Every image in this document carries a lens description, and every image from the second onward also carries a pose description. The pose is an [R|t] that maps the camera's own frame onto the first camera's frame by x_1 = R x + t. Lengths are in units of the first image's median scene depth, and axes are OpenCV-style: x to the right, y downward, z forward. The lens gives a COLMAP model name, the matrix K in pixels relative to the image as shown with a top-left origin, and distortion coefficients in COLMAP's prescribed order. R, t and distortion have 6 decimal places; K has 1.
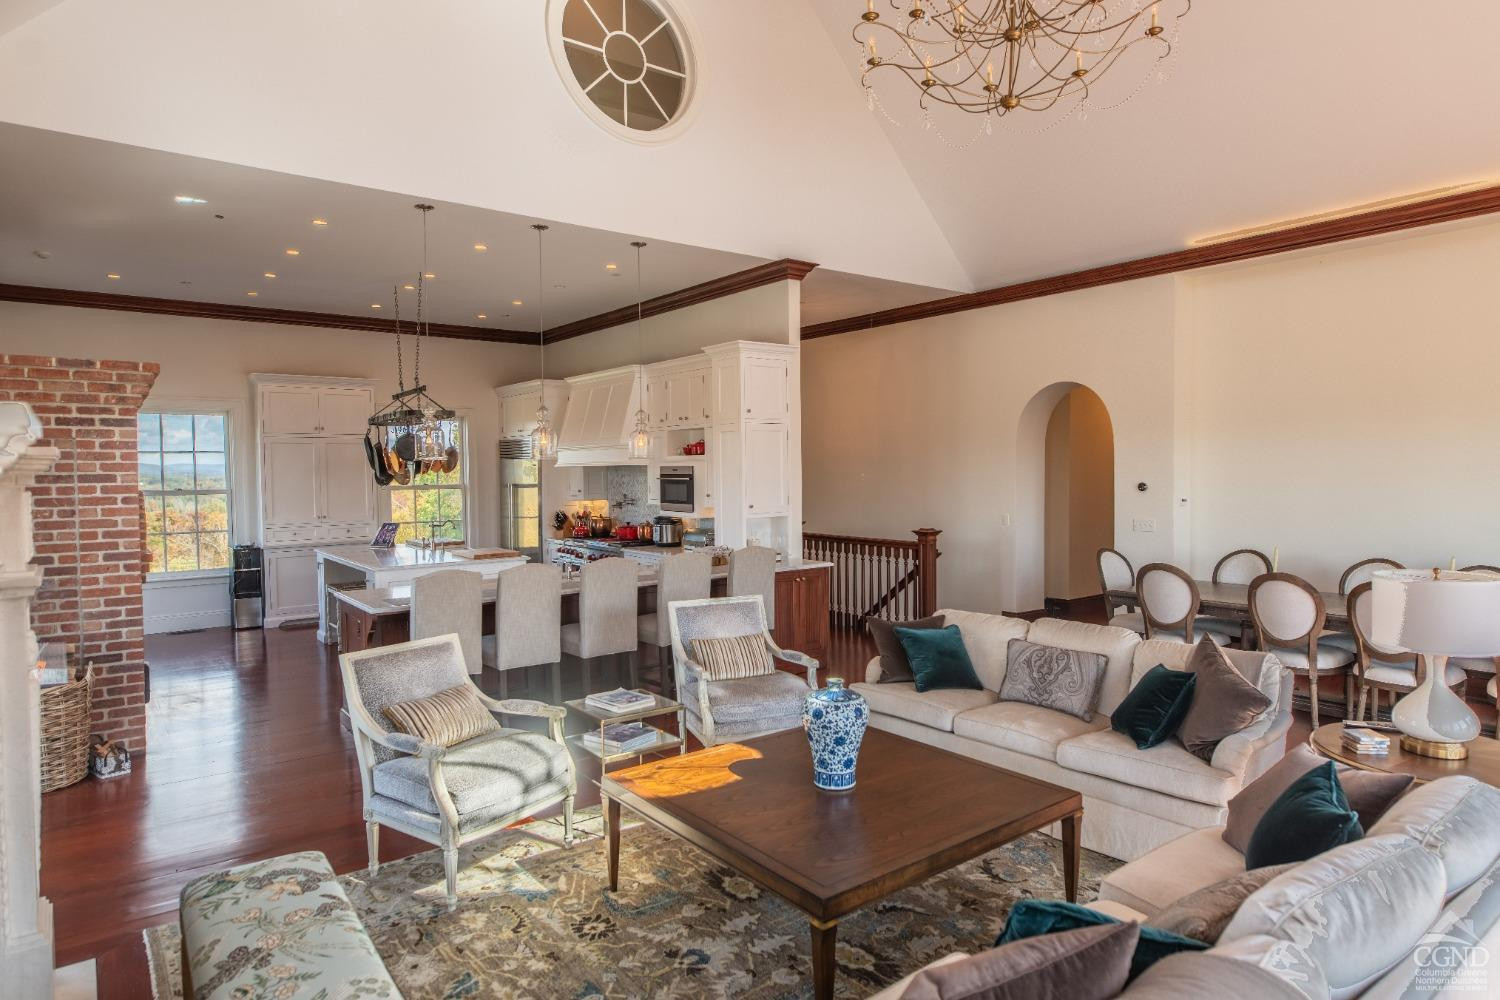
lens RADIAL K [[856.0, 0, 753.5], [0, 856.0, 494.3], [0, 0, 1]] dist [0.020604, -0.000390]
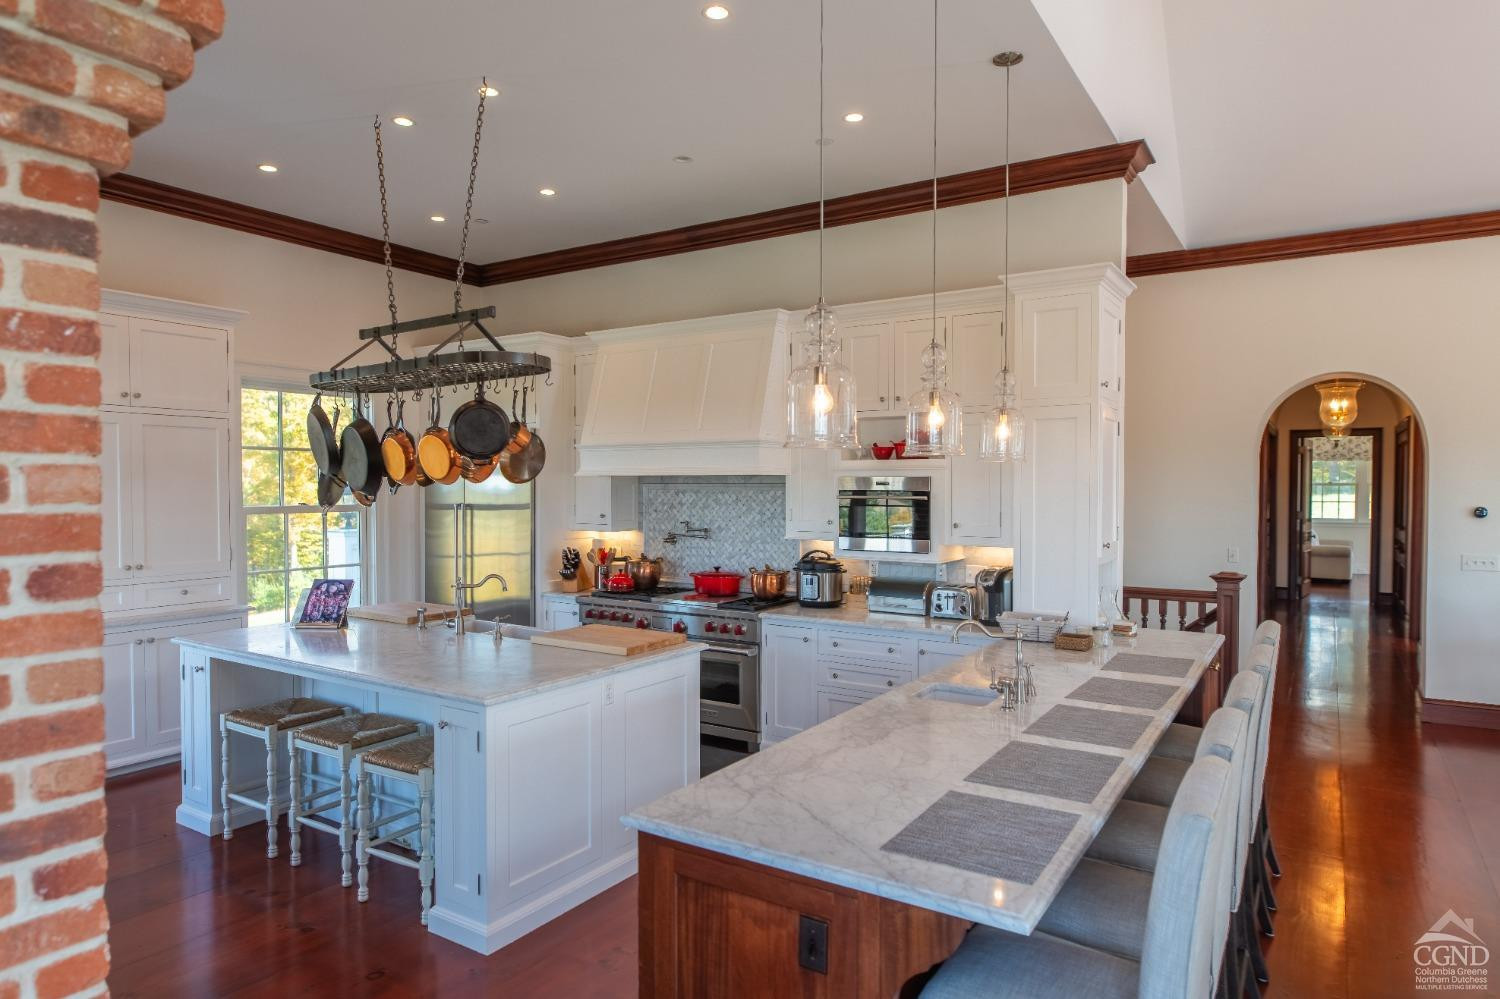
lens RADIAL K [[889.7, 0, 755.6], [0, 889.7, 505.7], [0, 0, 1]] dist [-0.012309, -0.002583]
pose [[0.946635, 0.003600, 0.322287, -0.371178], [-0.000444, 0.999951, -0.009864, -0.006265], [-0.322307, 0.009195, 0.946591, 0.431247]]
